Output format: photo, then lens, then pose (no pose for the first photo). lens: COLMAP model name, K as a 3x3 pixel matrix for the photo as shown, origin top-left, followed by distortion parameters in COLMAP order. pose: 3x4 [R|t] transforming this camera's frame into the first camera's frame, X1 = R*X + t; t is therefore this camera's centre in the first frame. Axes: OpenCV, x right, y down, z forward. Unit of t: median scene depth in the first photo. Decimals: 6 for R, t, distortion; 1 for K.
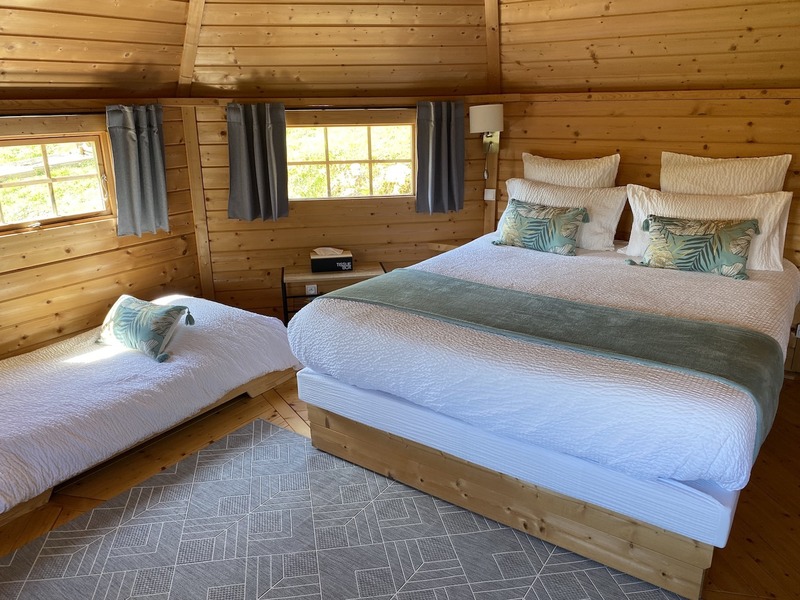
lens RADIAL K [[605.8, 0, 400.0], [0, 605.8, 300.0], [0, 0, 1]] dist [0.001349, -0.002401]
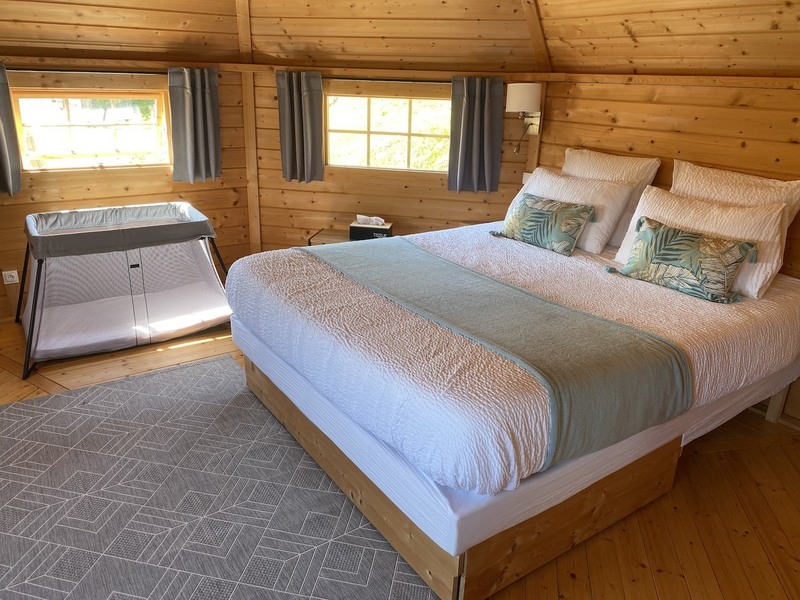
lens RADIAL K [[605.8, 0, 400.0], [0, 605.8, 300.0], [0, 0, 1]] dist [0.001349, -0.002401]
pose [[0.934394, 0.161017, -0.317777, 0.321650], [-0.149608, 0.986914, 0.060159, -0.015142], [0.323305, -0.008670, 0.946255, 0.036017]]
